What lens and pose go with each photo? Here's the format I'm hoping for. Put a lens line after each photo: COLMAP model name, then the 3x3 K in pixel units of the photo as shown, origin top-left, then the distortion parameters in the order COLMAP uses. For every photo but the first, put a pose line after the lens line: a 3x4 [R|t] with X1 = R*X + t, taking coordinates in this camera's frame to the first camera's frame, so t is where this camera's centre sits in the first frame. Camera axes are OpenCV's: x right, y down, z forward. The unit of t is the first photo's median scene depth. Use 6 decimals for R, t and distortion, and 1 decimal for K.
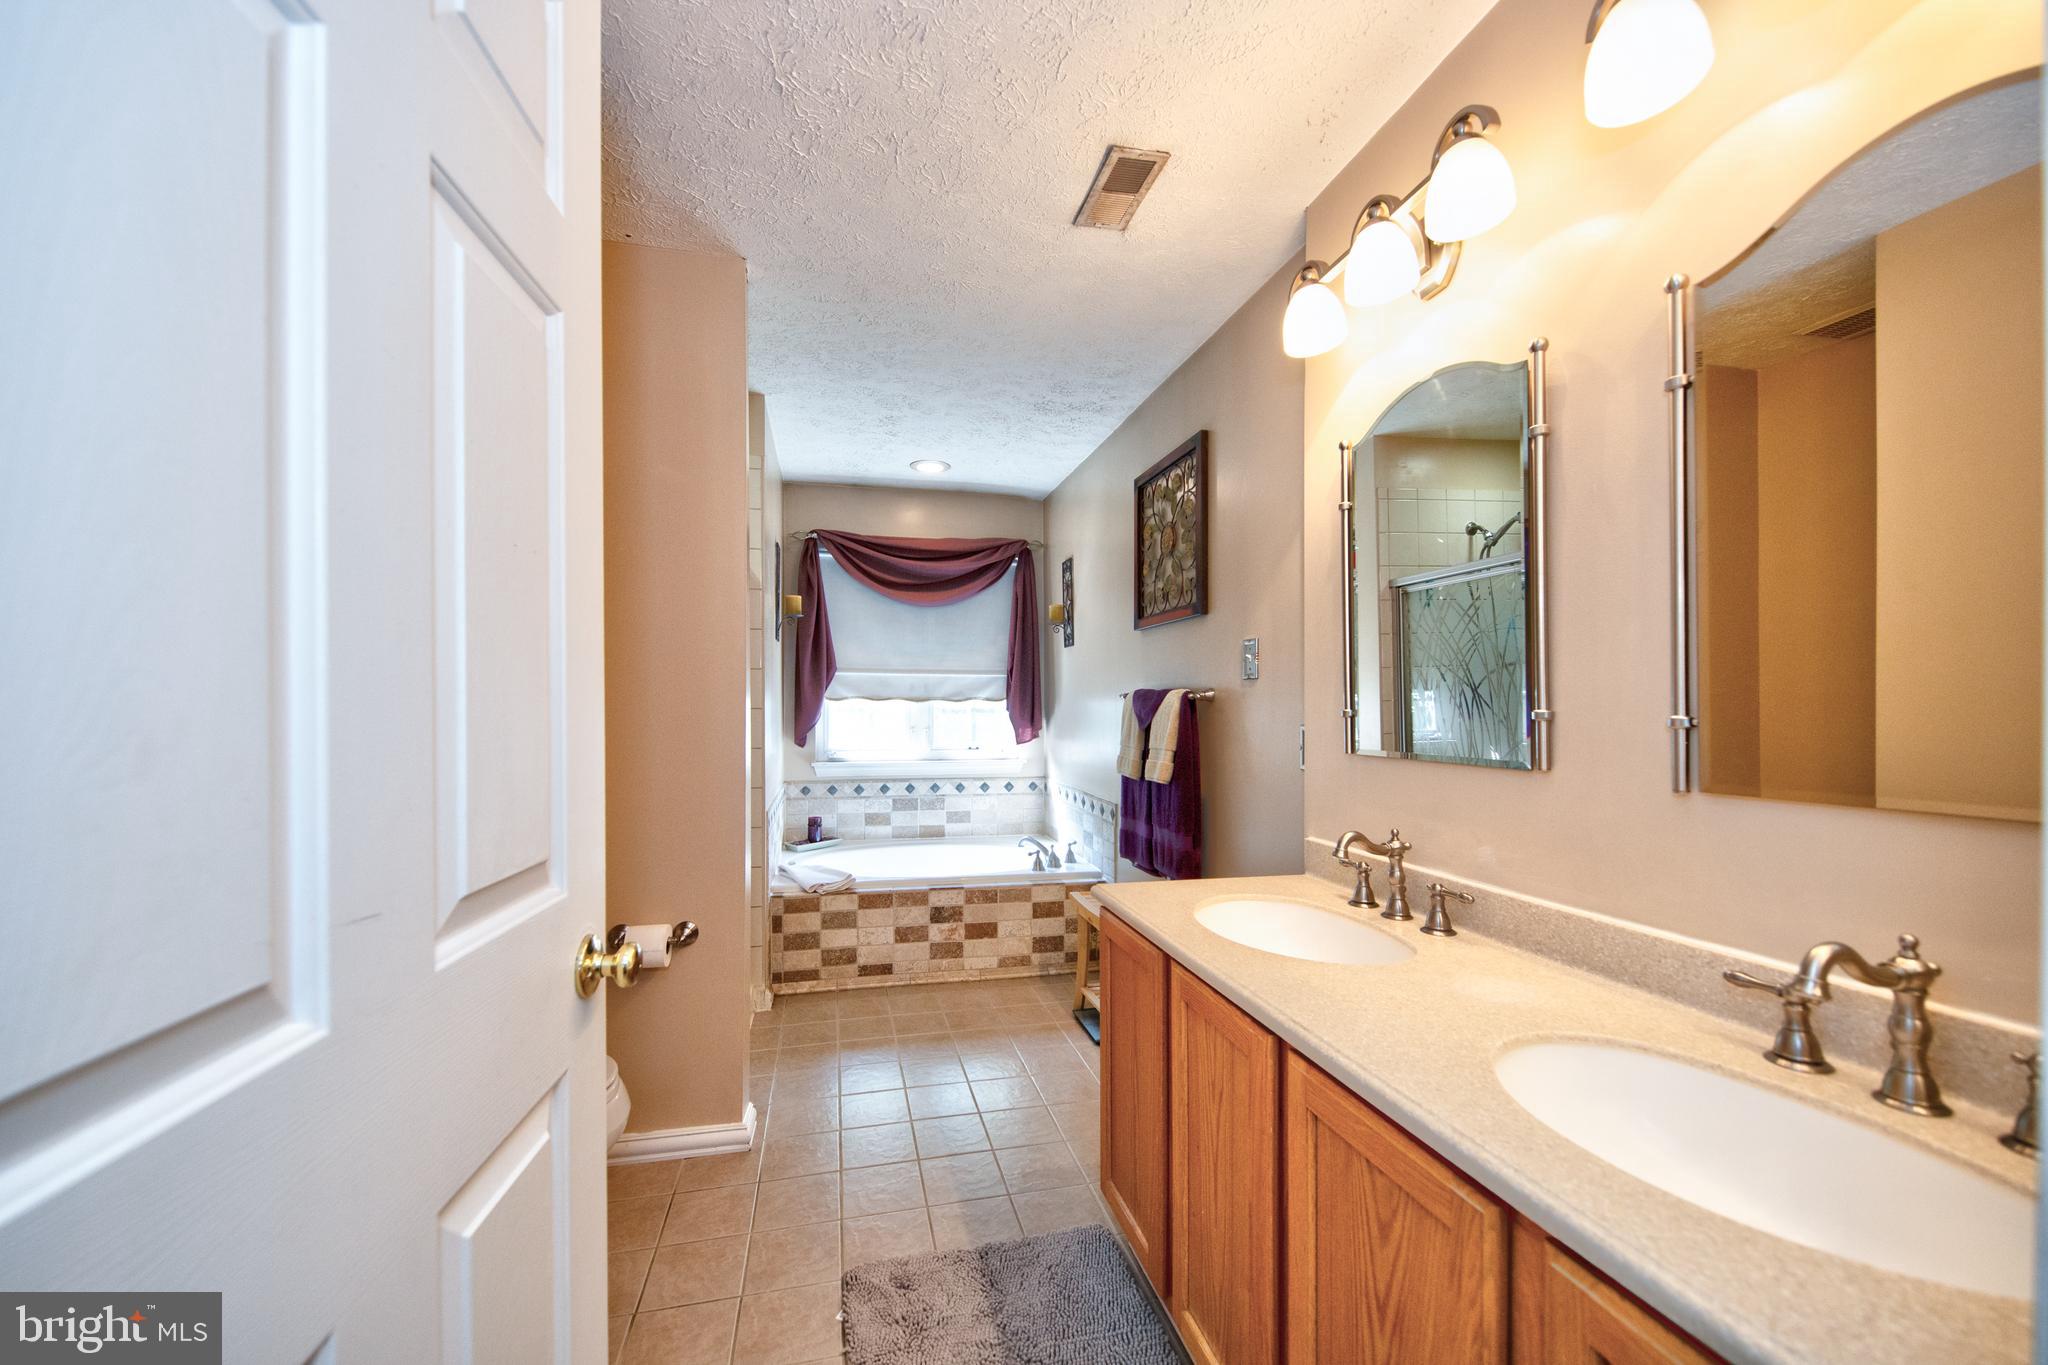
lens RADIAL K [[799.8, 0, 1021.0], [0, 799.8, 702.3], [0, 0, 1]] dist [0.000534, -0.000453]
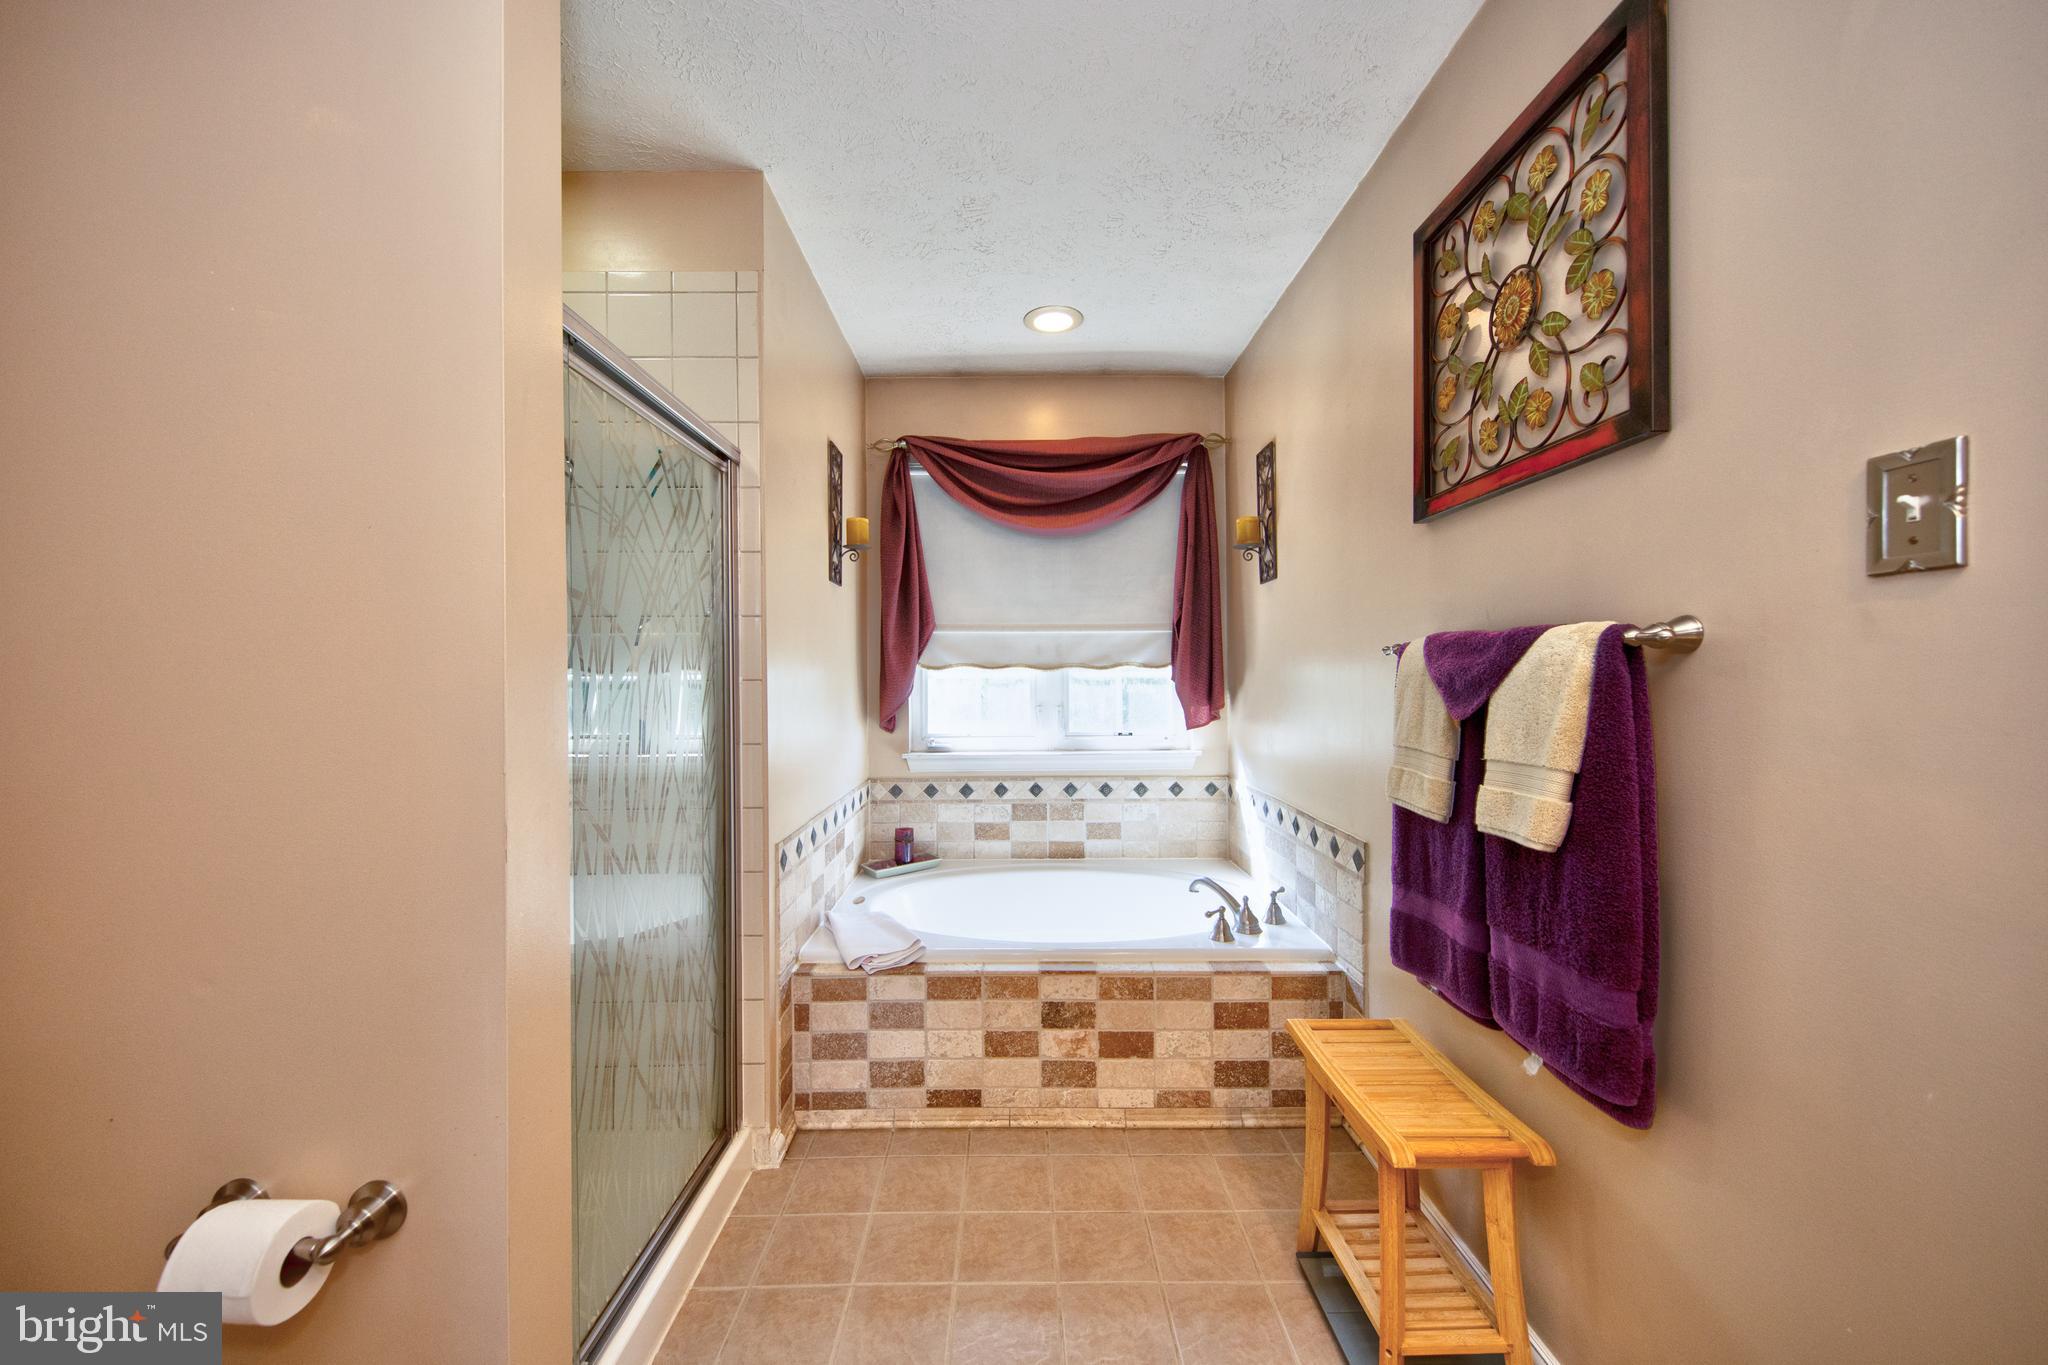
lens RADIAL K [[717.8, 0, 1023.2], [0, 717.8, 694.3], [0, 0, 1]] dist [-0.002235, -0.000082]
pose [[0.972564, -0.005191, -0.232579, 0.001686], [0.011142, 0.999643, 0.024284, 0.006734], [0.232369, -0.026209, 0.972274, 0.450916]]
